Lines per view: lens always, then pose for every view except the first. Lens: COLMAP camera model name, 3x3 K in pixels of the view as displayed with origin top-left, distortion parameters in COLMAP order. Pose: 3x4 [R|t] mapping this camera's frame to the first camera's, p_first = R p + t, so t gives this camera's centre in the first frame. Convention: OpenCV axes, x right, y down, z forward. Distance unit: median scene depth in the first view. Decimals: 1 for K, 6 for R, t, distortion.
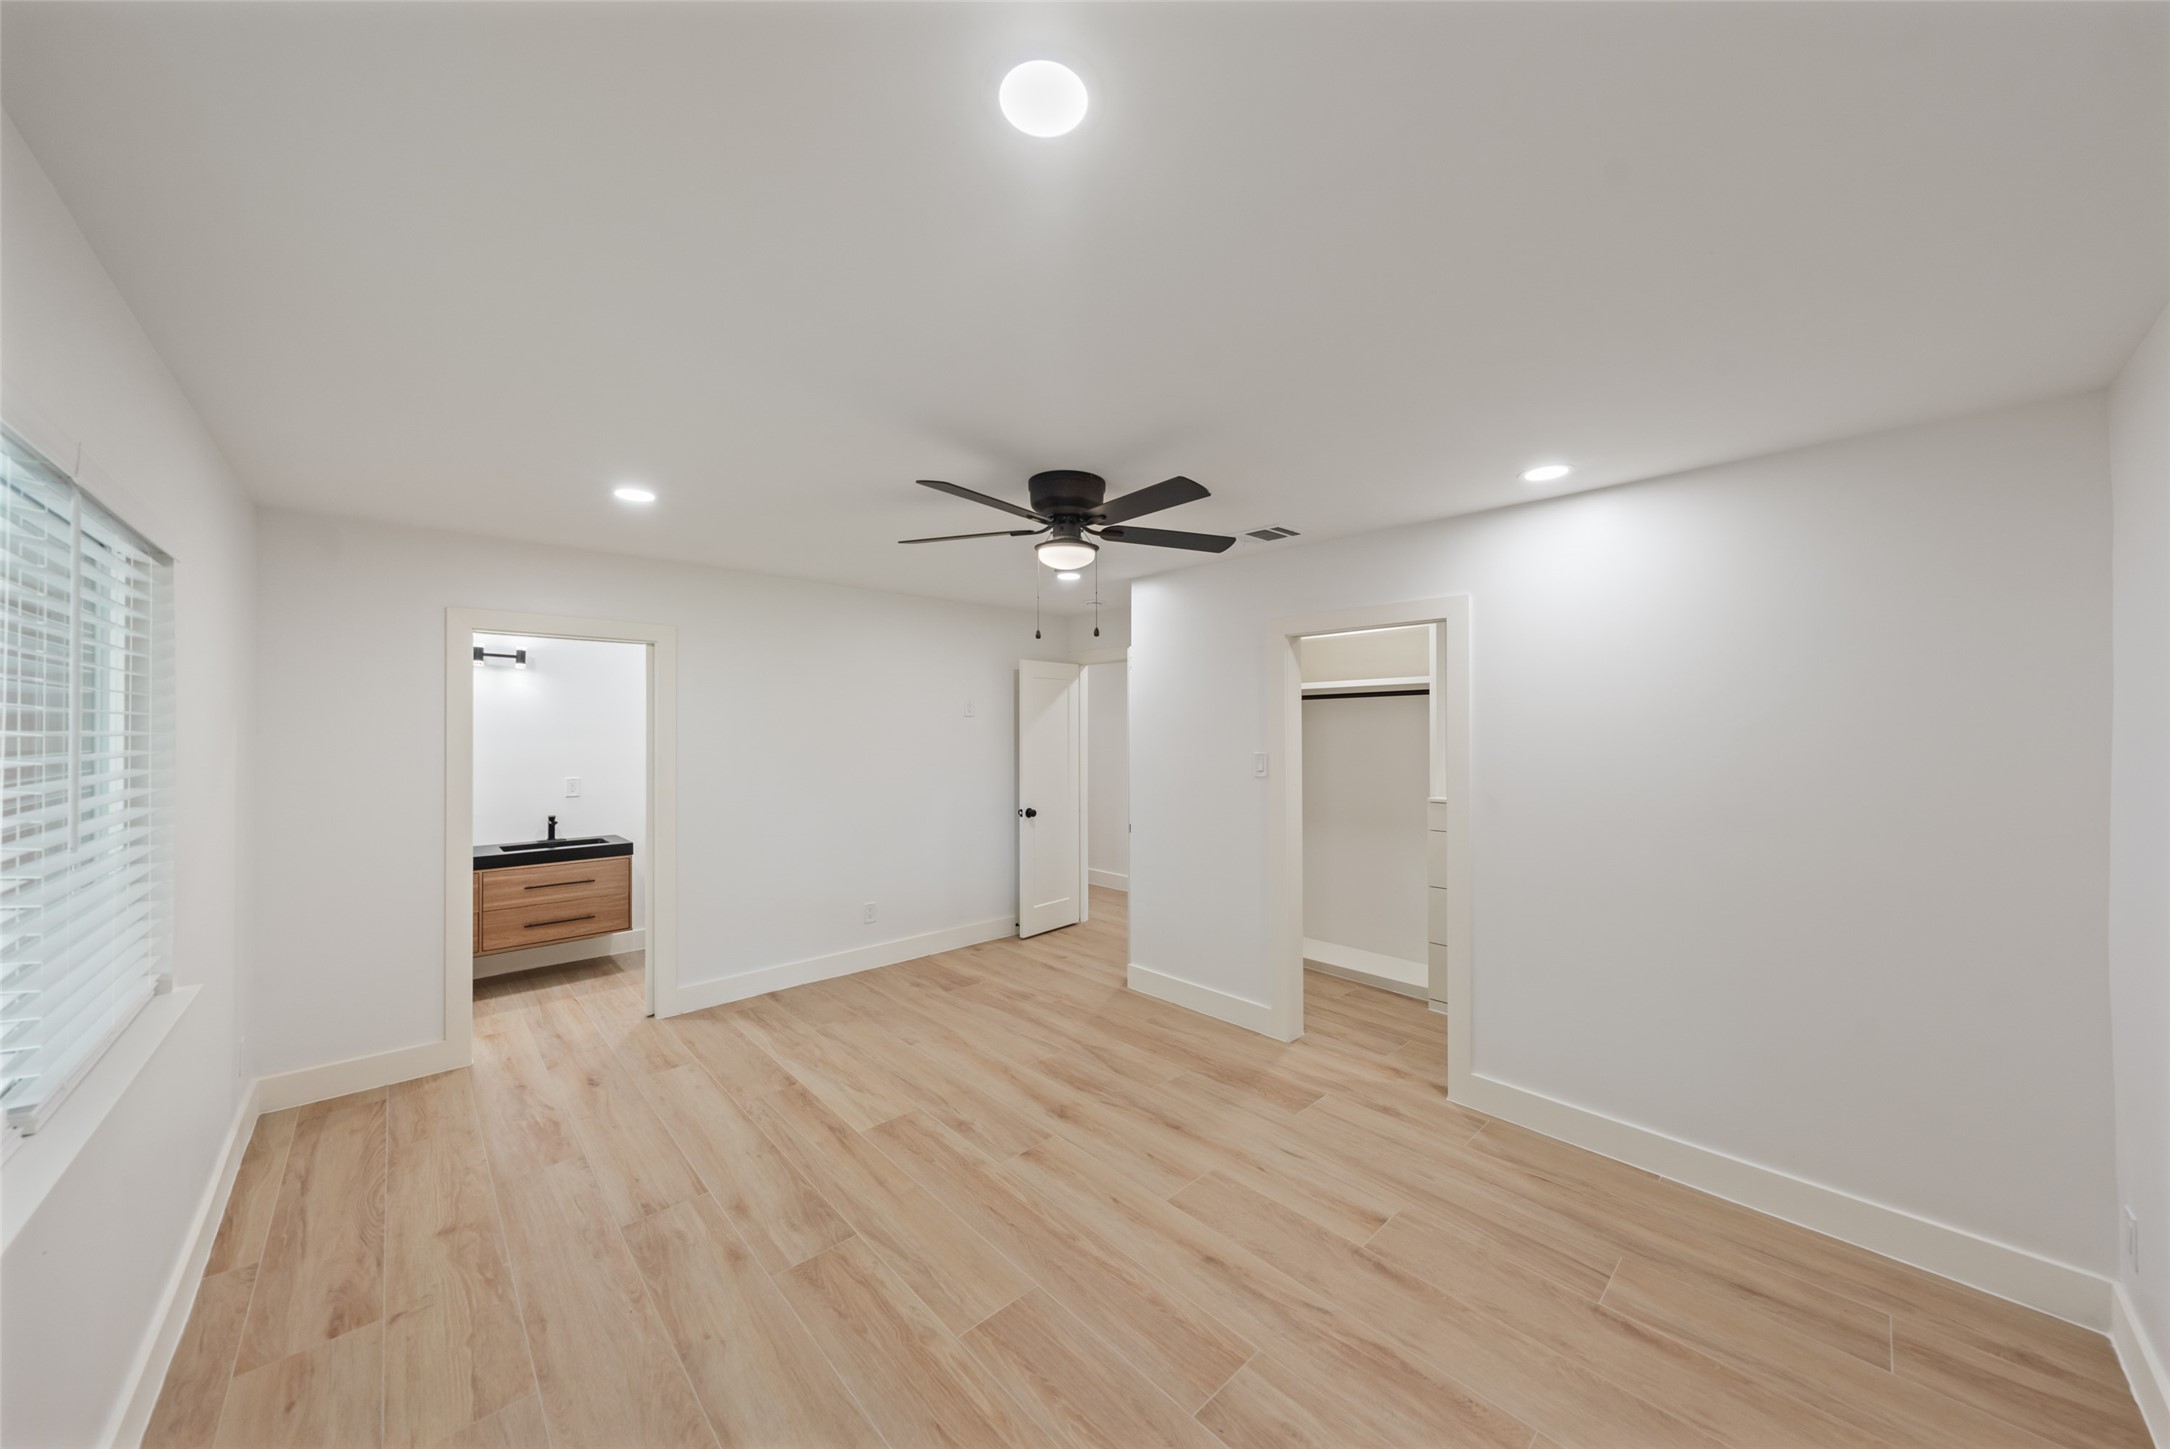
lens RADIAL K [[752.3, 0, 1085.0], [0, 752.3, 724.5], [0, 0, 1]] dist [-0.002064, 0.000069]
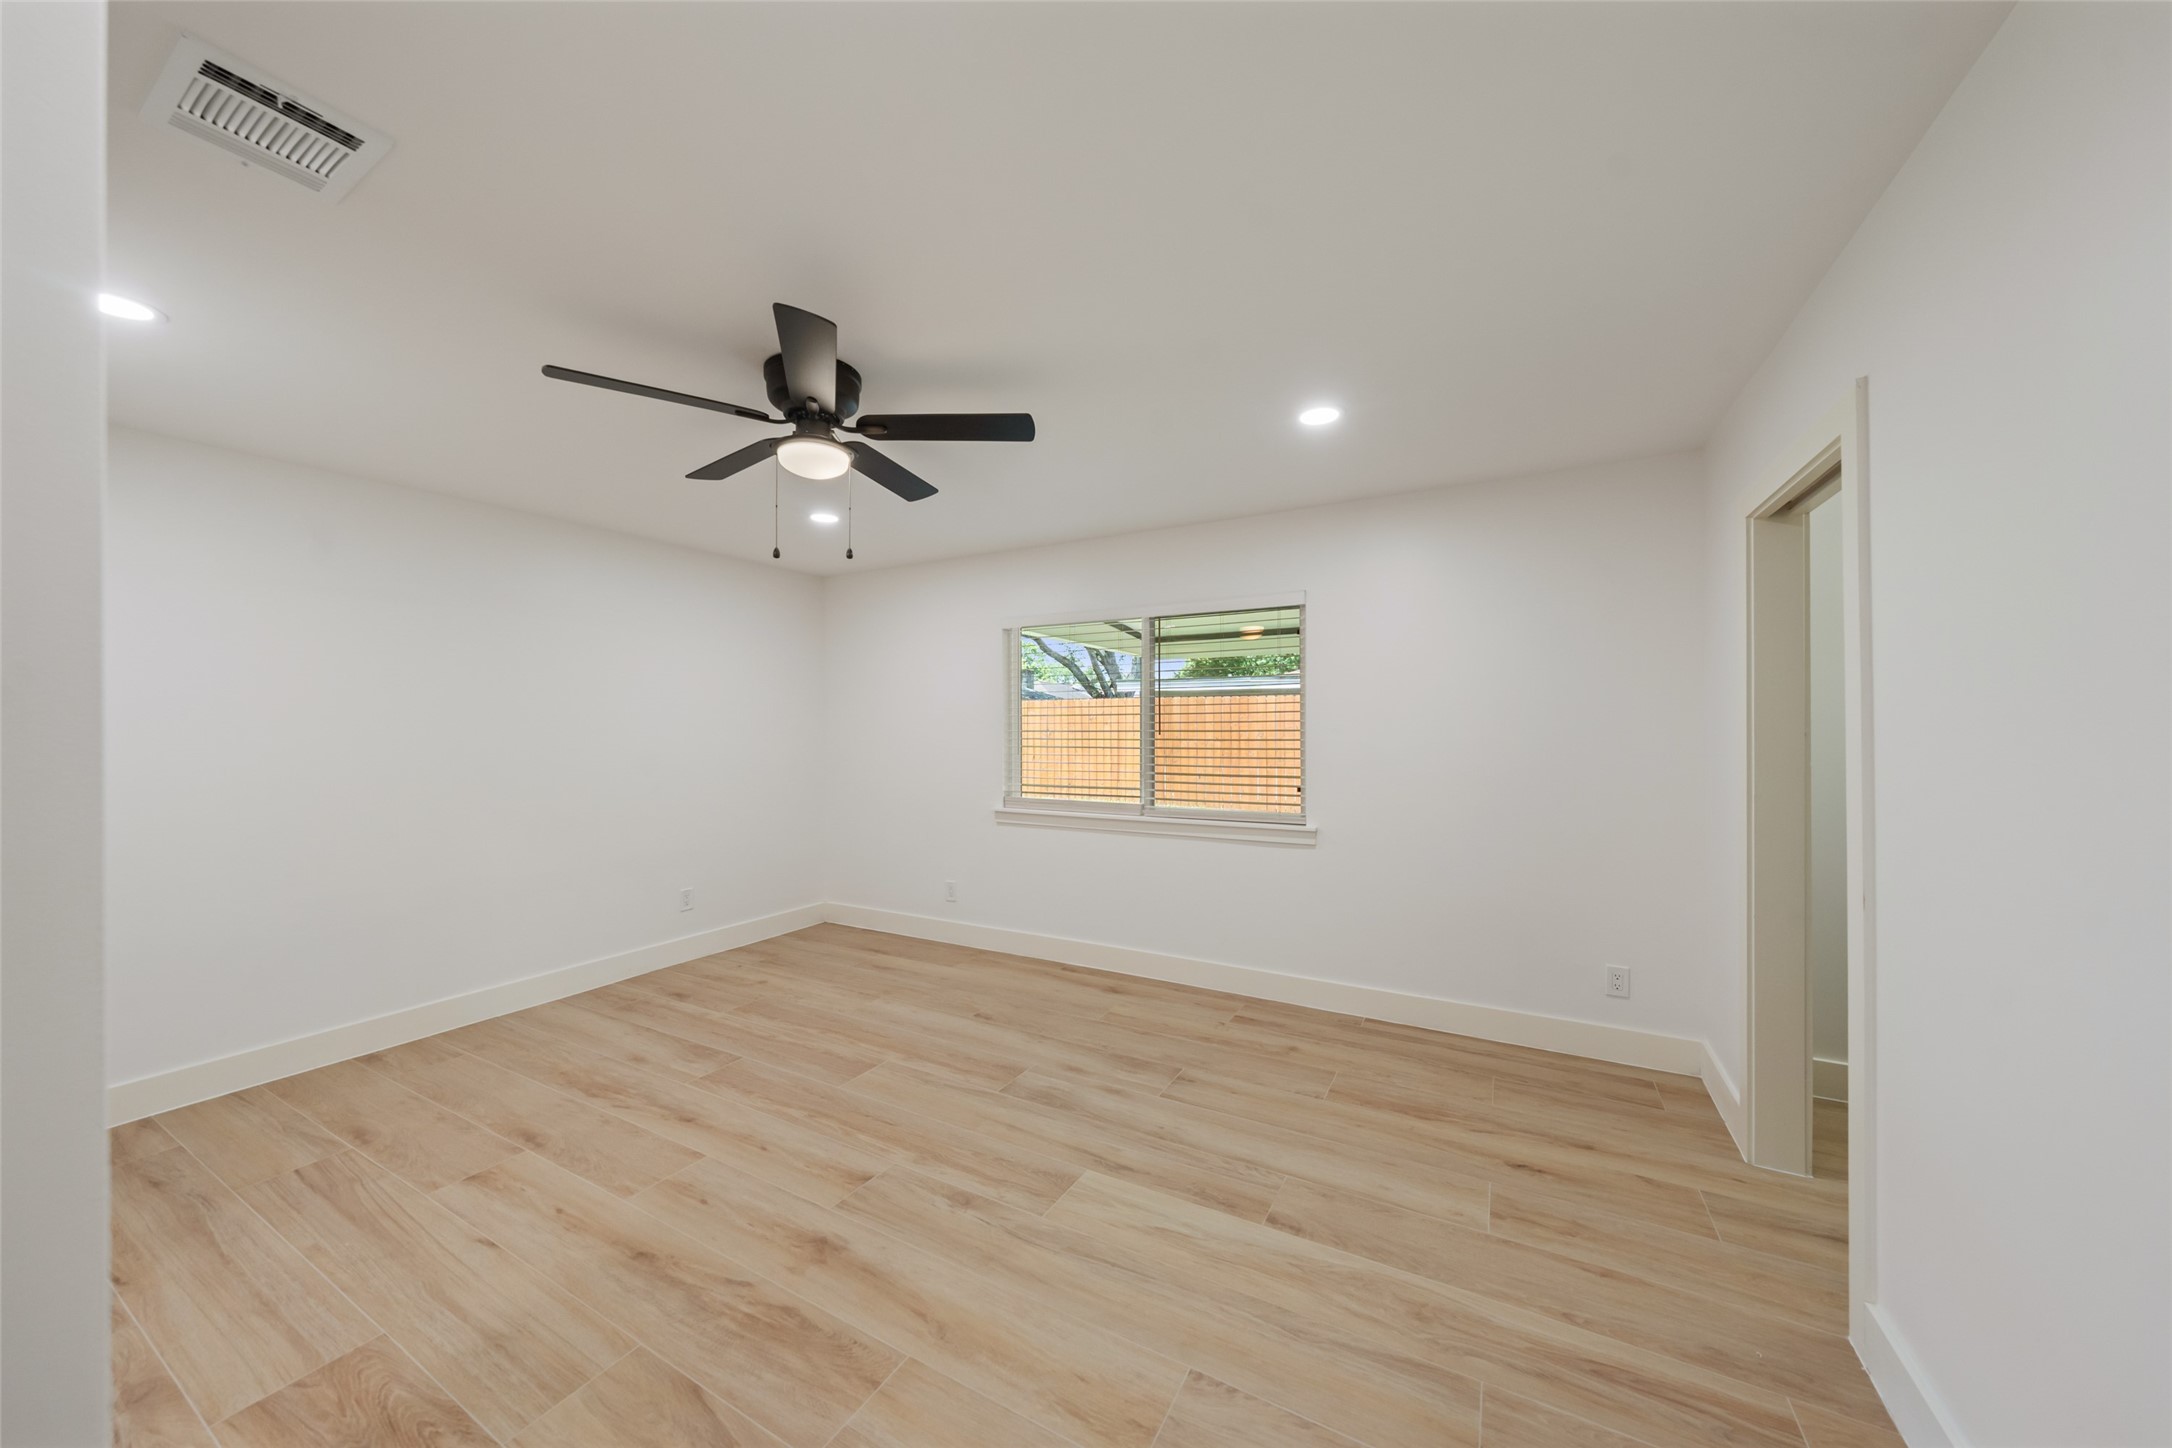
lens RADIAL K [[753.0, 0, 1086.0], [0, 753.0, 724.0], [0, 0, 1]] dist [-0.002064, 0.000069]
pose [[-0.951389, 0.002796, -0.307980, -0.057100], [0.006843, 0.999904, -0.012061, 0.083142], [0.307916, -0.013582, -0.951316, 1.968218]]
